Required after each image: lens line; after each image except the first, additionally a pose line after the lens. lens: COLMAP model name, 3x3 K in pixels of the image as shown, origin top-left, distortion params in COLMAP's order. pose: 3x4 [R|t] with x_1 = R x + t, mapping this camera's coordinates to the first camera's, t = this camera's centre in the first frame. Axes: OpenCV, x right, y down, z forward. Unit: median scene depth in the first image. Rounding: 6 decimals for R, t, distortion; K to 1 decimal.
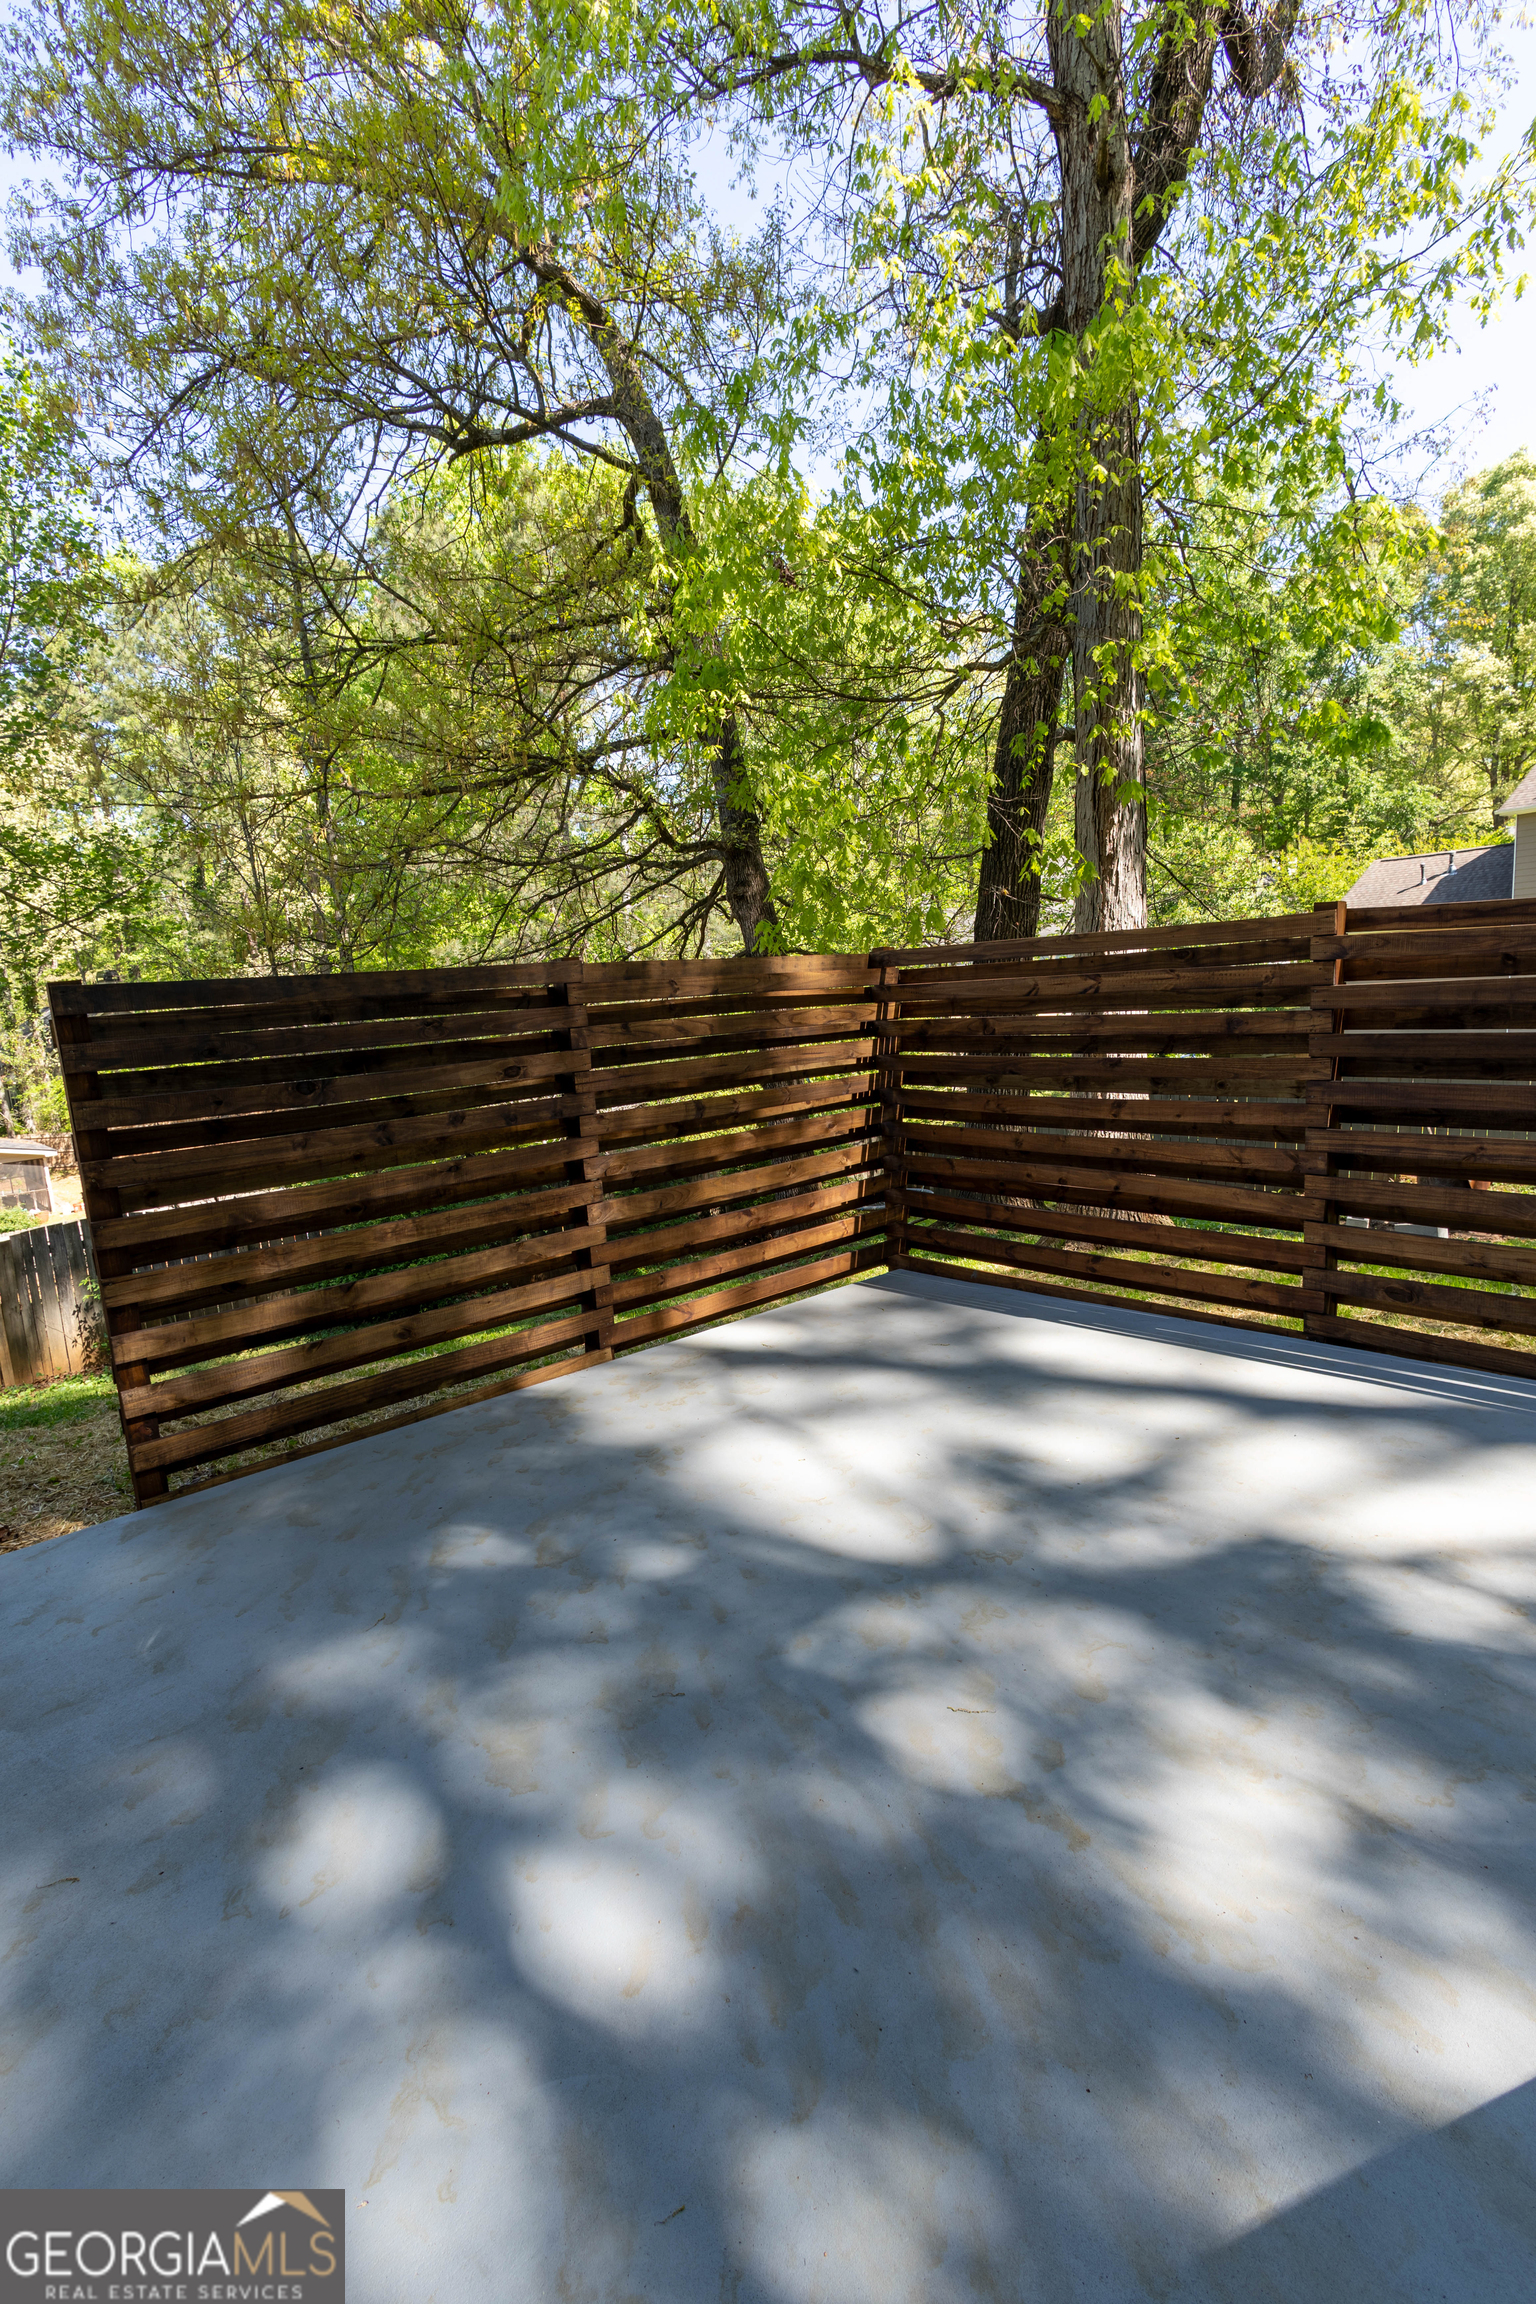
lens RADIAL K [[1055.1, 0, 776.9], [0, 1055.1, 1161.1], [0, 0, 1]] dist [-0.020826, -0.000267]
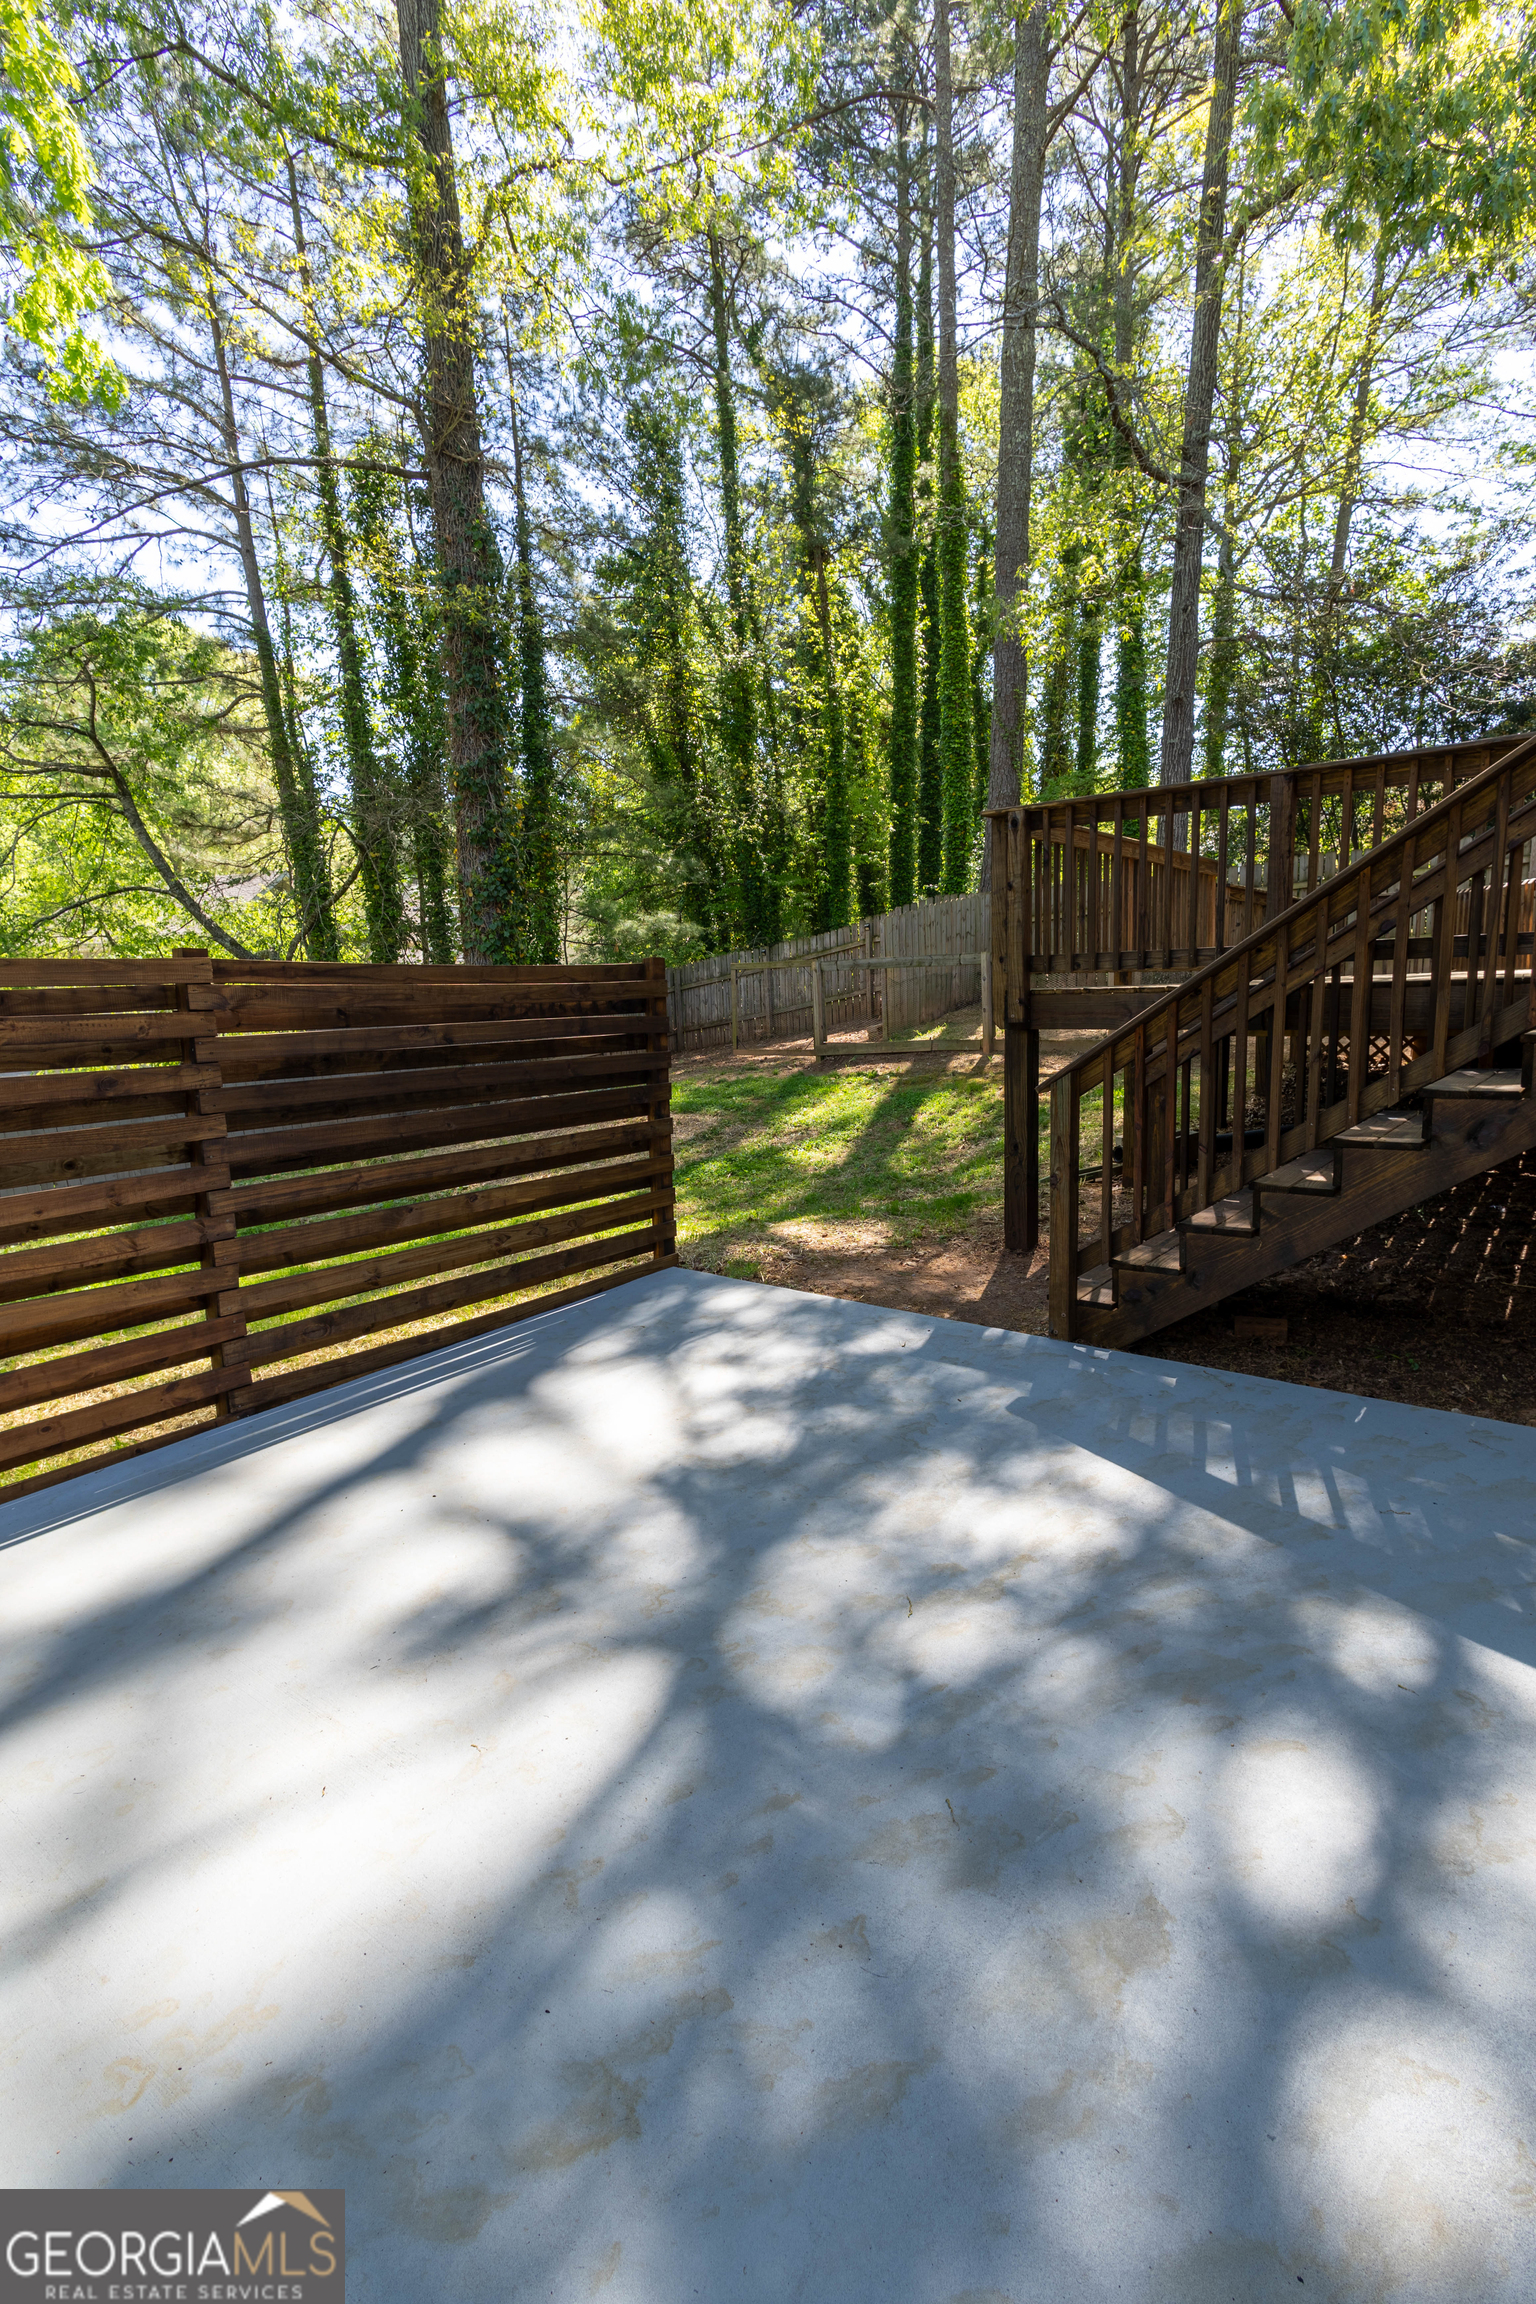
lens RADIAL K [[1055.1, 0, 769.3], [0, 1055.1, 1144.6], [0, 0, 1]] dist [-0.020826, -0.000267]
pose [[-0.177065, -0.074524, 0.981374, -0.652680], [0.193937, 0.974937, 0.109027, -0.105074], [-0.964902, 0.209630, -0.158174, 0.929205]]
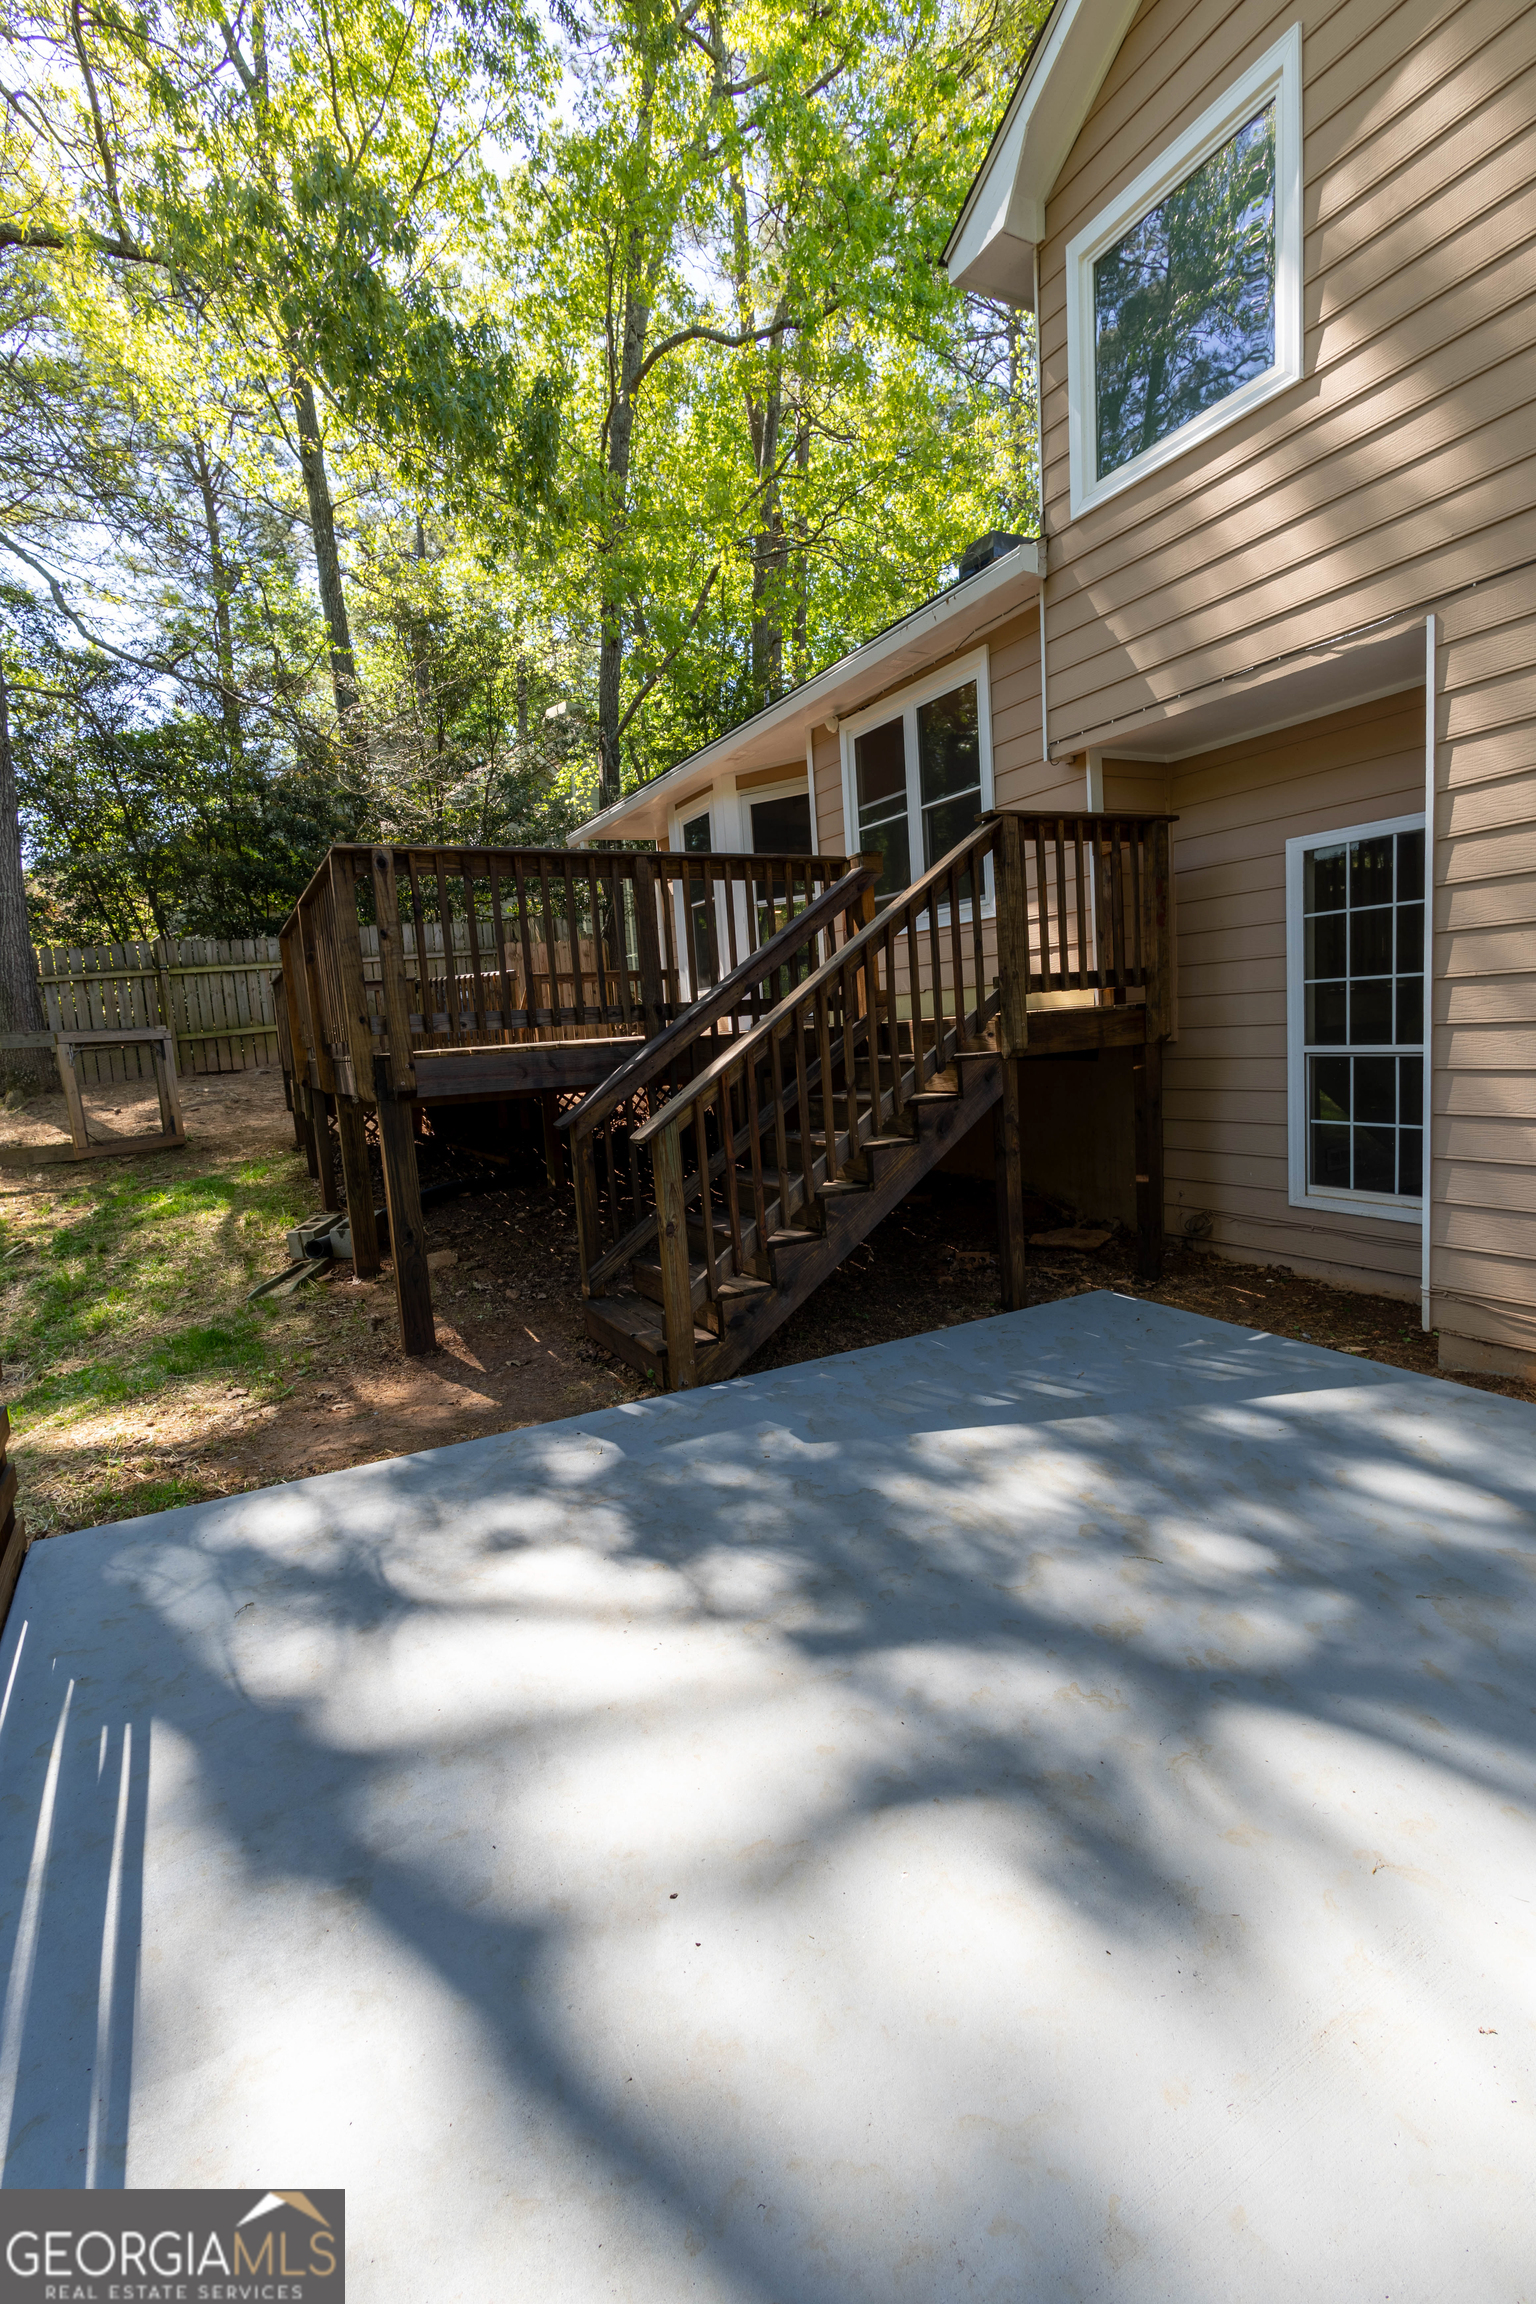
lens RADIAL K [[1055.1, 0, 766.8], [0, 1055.1, 1148.7], [0, 0, 1]] dist [-0.020826, -0.000267]
pose [[-0.967315, 0.100127, 0.232972, 0.251810], [0.158103, 0.956444, 0.245394, -0.257106], [-0.198254, 0.274207, -0.941013, 1.627830]]
